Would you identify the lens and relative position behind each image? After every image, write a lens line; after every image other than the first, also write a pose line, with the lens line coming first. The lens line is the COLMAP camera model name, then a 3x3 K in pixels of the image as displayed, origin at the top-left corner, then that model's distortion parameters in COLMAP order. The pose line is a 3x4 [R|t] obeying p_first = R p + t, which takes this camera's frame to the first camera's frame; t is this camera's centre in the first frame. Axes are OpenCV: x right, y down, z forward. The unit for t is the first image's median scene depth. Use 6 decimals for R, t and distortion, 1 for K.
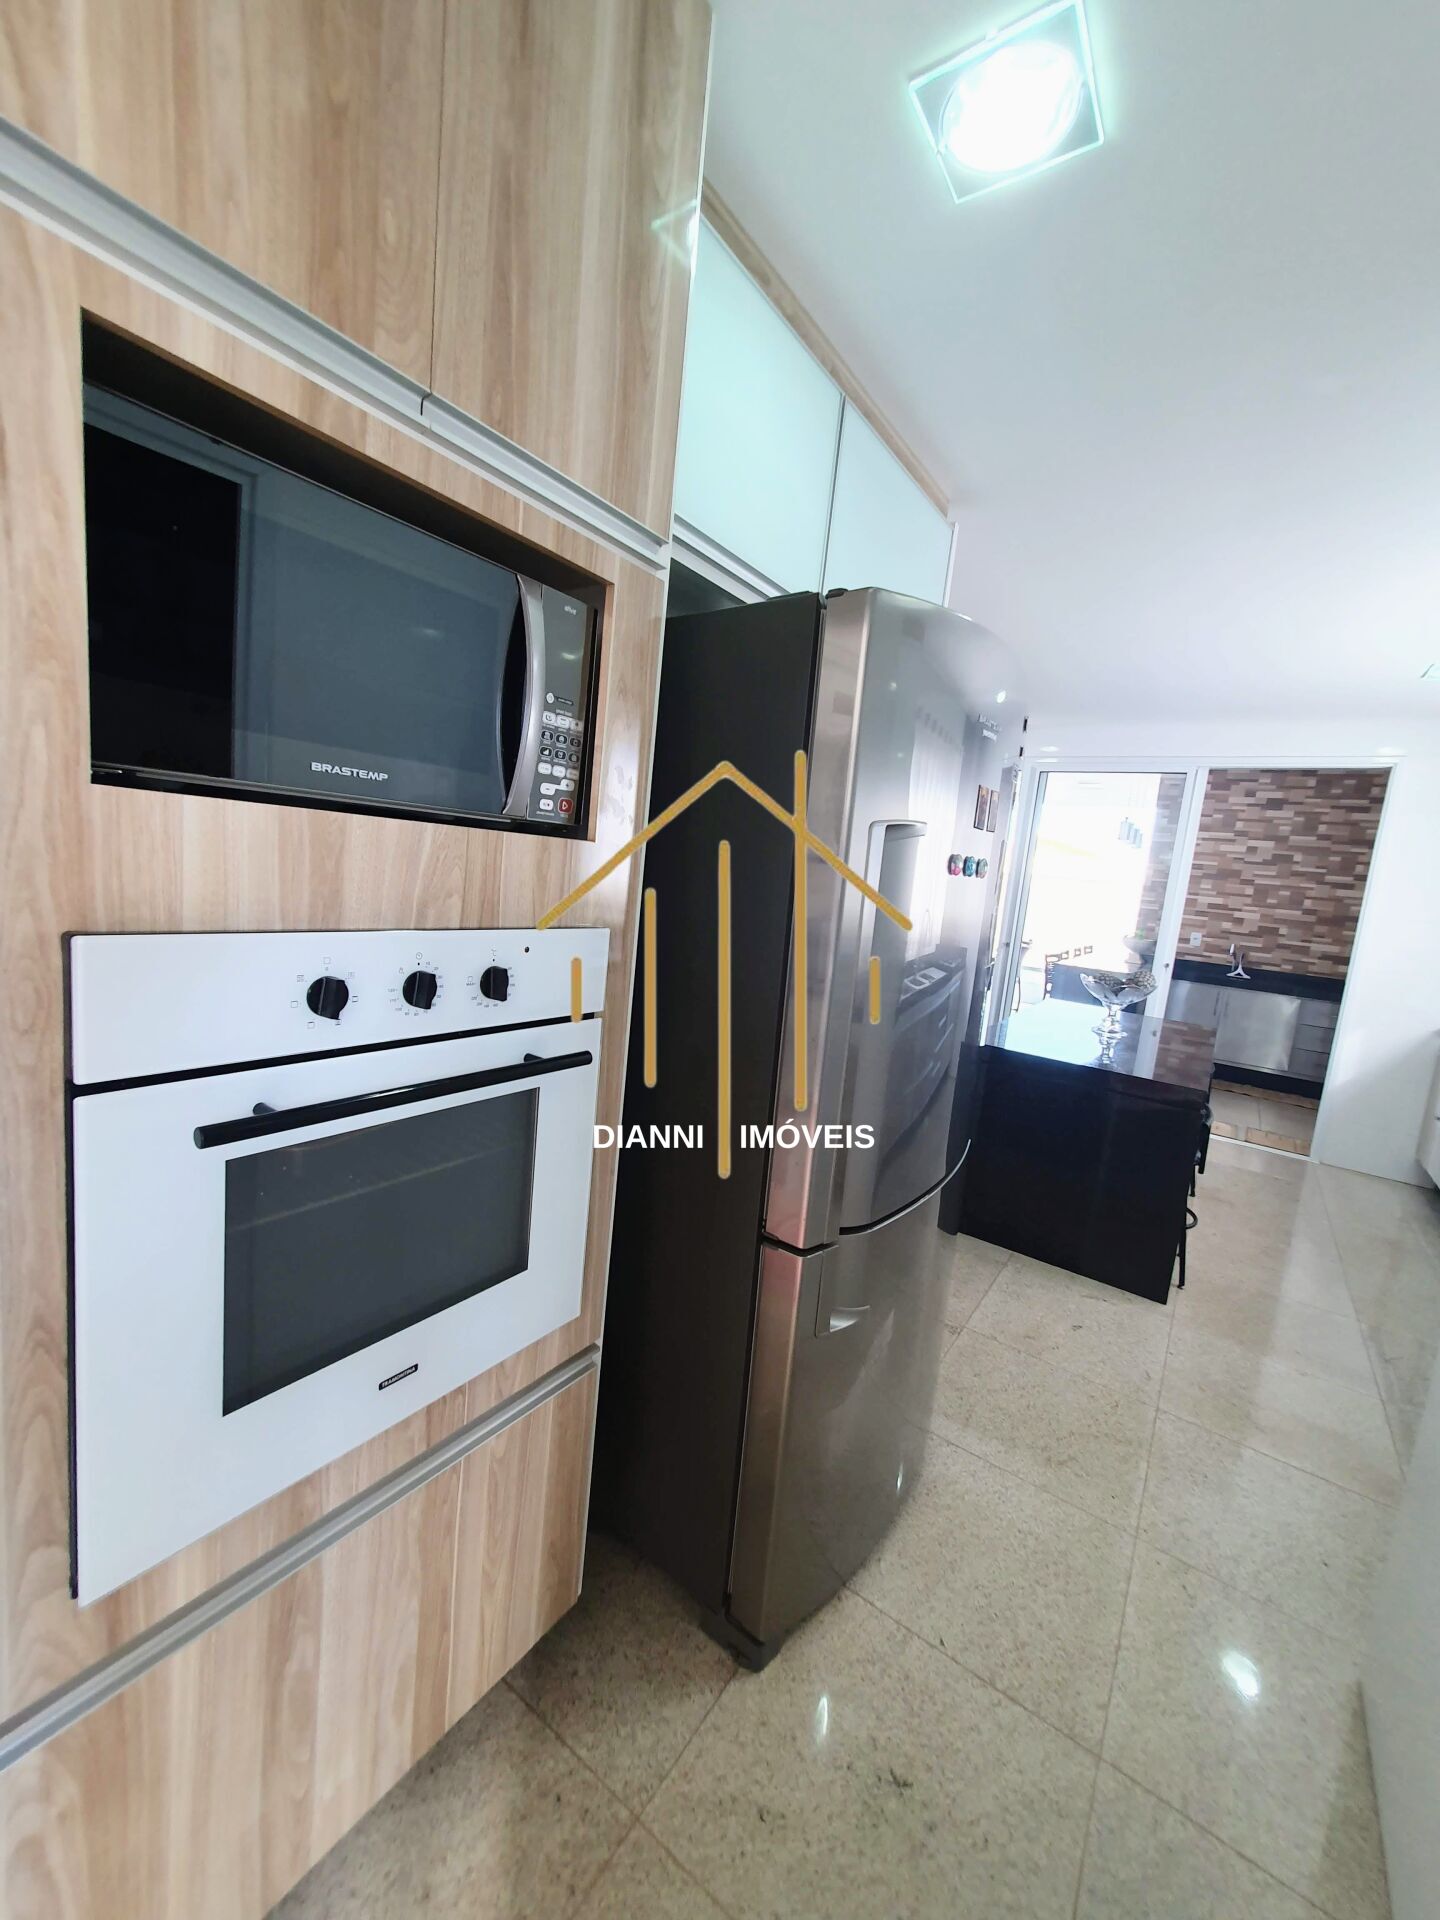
lens RADIAL K [[759.1, 0, 710.5], [0, 759.1, 966.3], [0, 0, 1]] dist [0.002481, 0.000163]
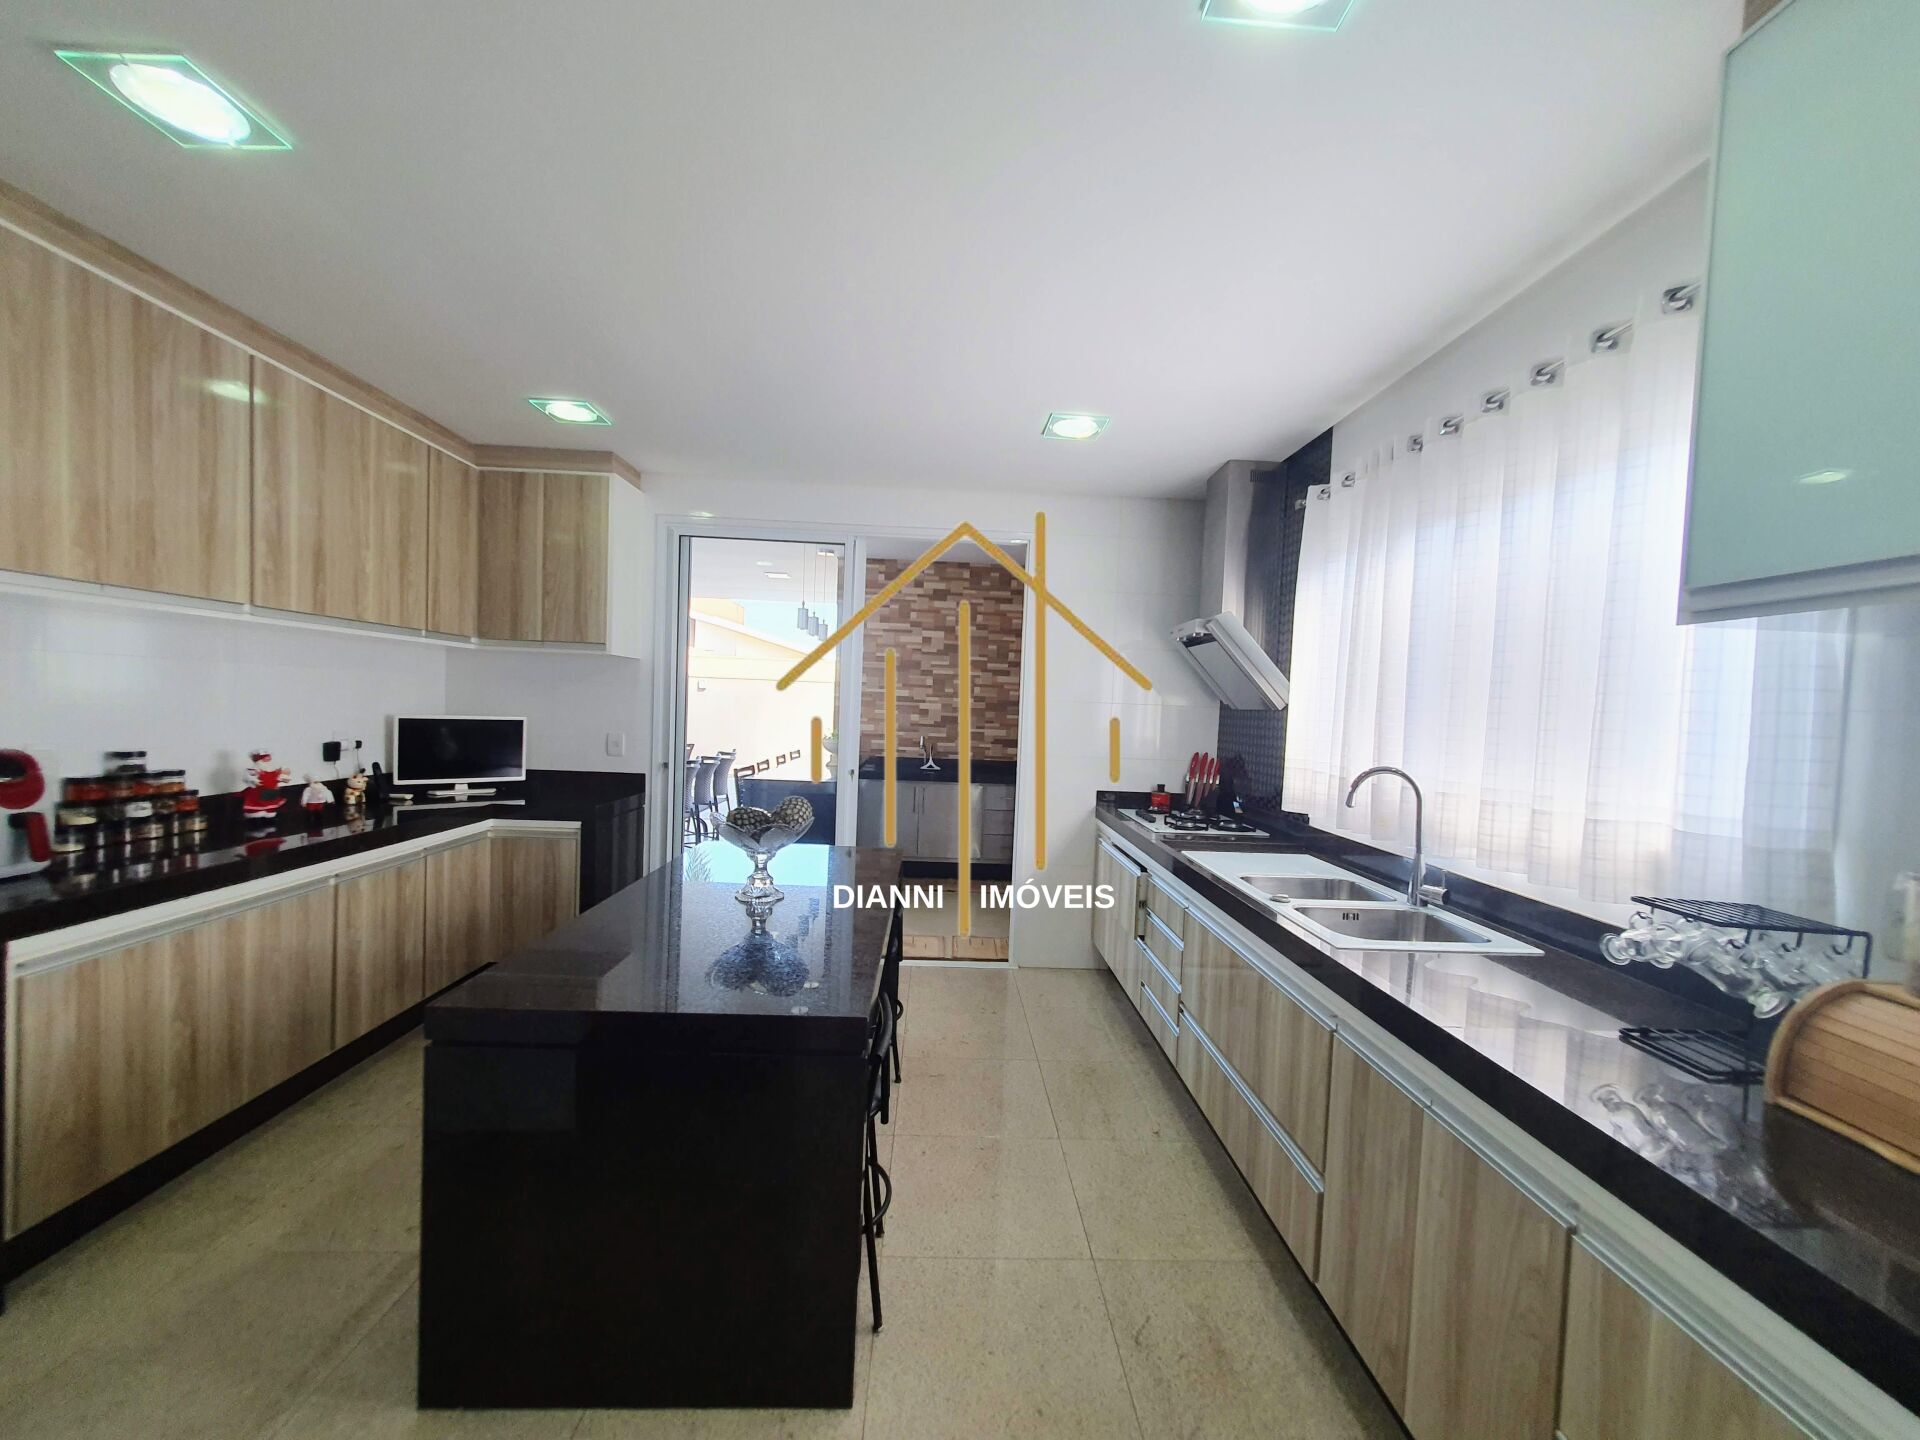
lens RADIAL K [[759.1, 0, 961.5], [0, 759.1, 727.8], [0, 0, 1]] dist [0.002481, 0.000163]
pose [[0.800956, -0.081345, 0.593171, 0.156224], [0.116690, 0.992938, -0.021399, -0.013708], [-0.587241, 0.086357, 0.804792, 0.191239]]
